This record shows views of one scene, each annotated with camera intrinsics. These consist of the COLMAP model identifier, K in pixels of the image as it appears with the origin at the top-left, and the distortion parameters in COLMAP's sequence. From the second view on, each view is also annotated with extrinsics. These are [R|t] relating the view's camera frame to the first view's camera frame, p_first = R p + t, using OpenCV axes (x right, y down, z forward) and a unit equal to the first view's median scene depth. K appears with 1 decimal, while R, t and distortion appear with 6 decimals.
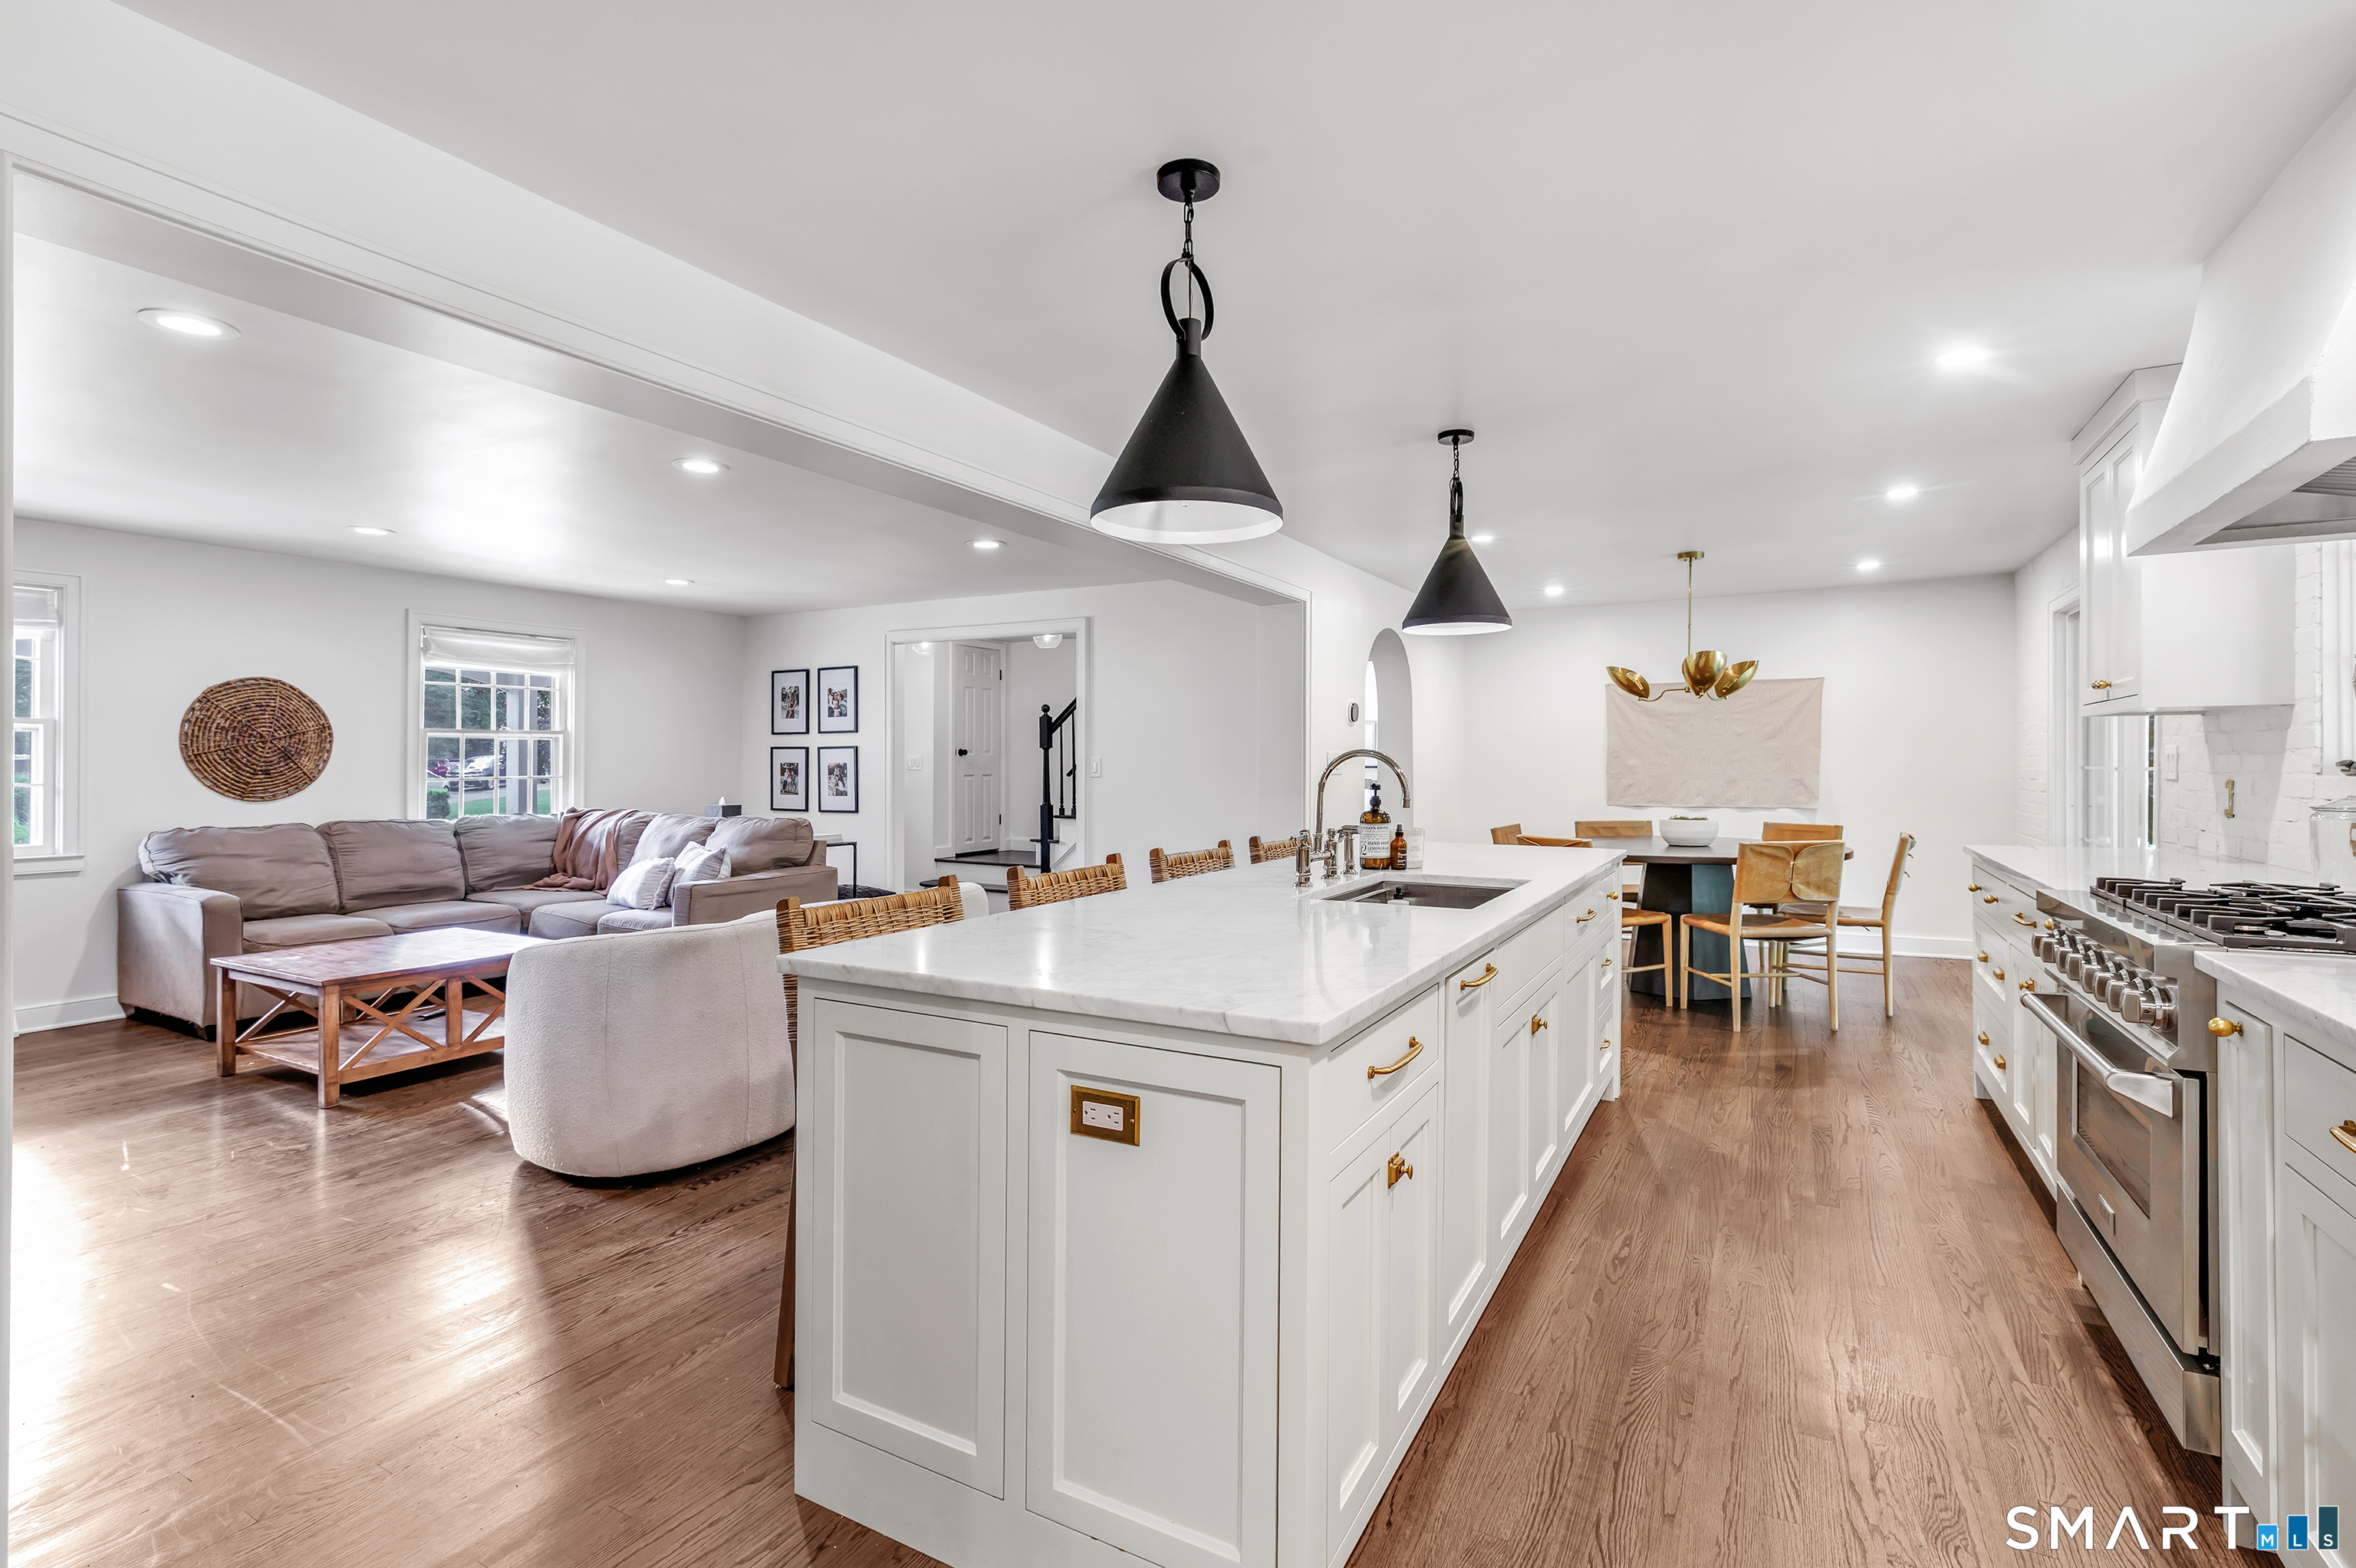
lens RADIAL K [[1062.4, 0, 1175.9], [0, 1062.4, 769.4], [0, 0, 1]] dist [0.001334, -0.000022]
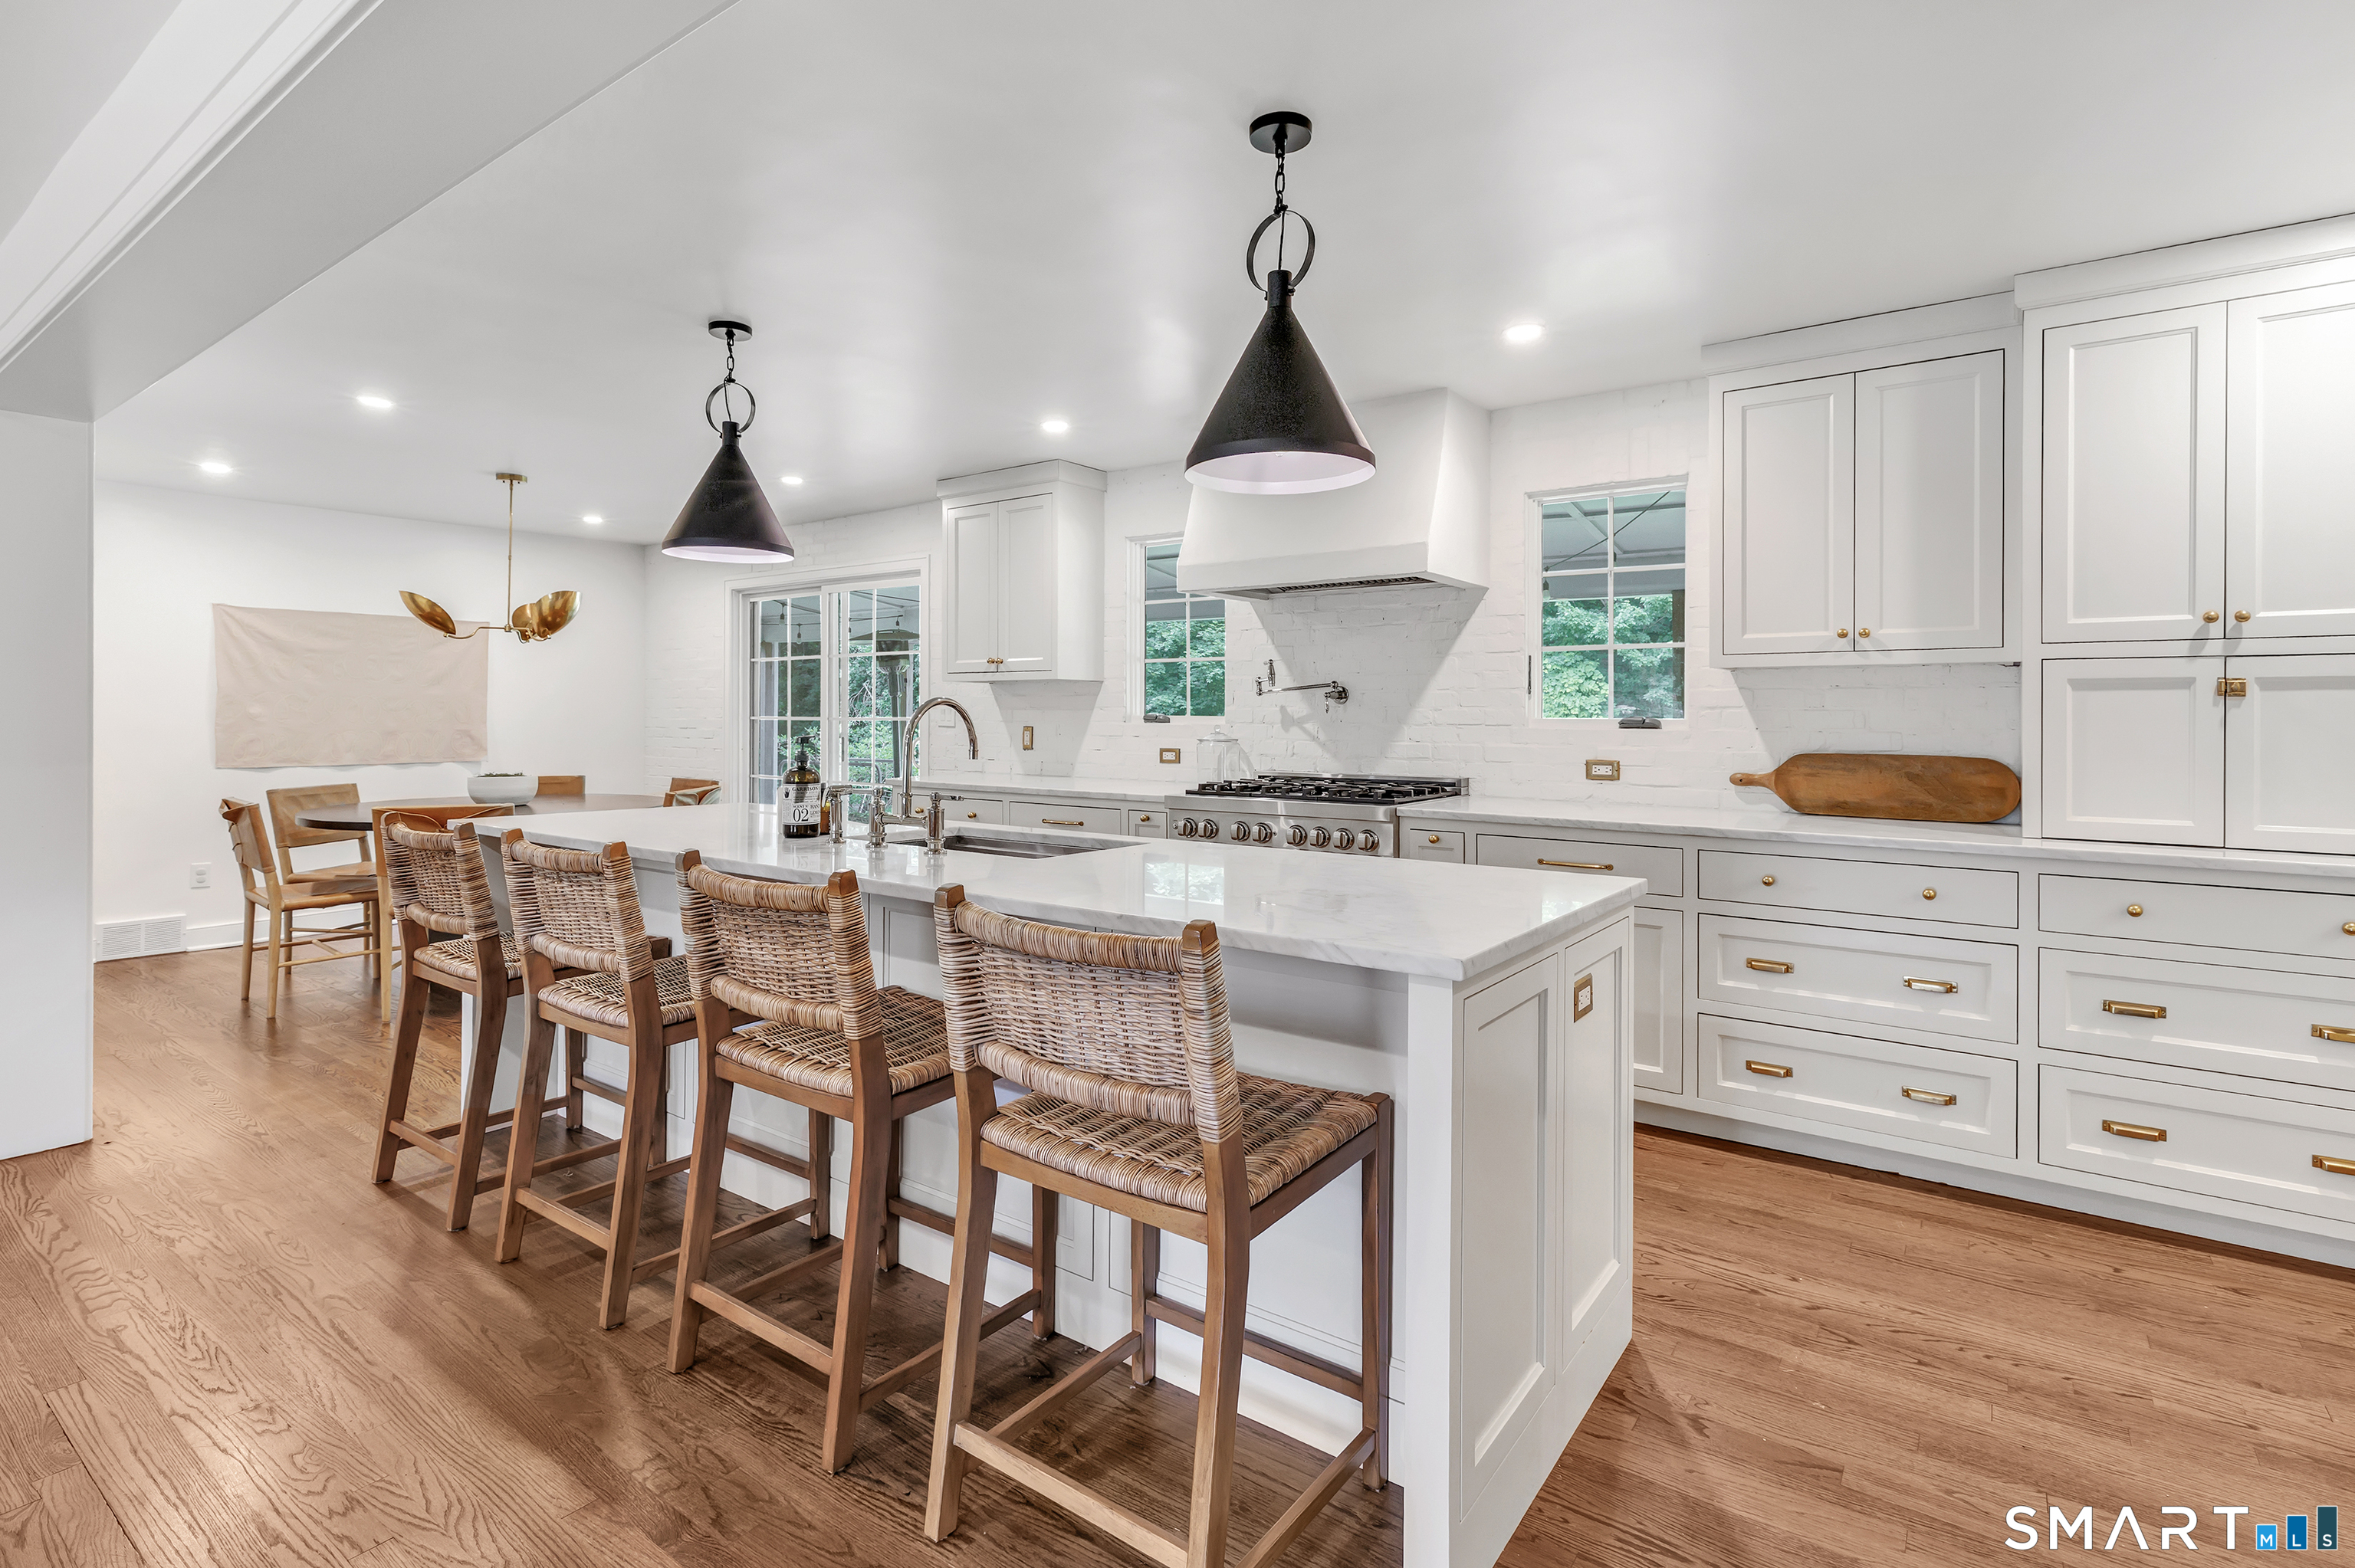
lens RADIAL K [[1118.1, 0, 1169.8], [0, 1118.1, 712.4], [0, 0, 1]] dist [-0.000673, 0.000057]
pose [[0.116292, 0.005587, 0.993199, -0.376467], [0.000080, 0.999984, -0.005635, -0.000401], [-0.993215, 0.000735, 0.116289, 0.346942]]
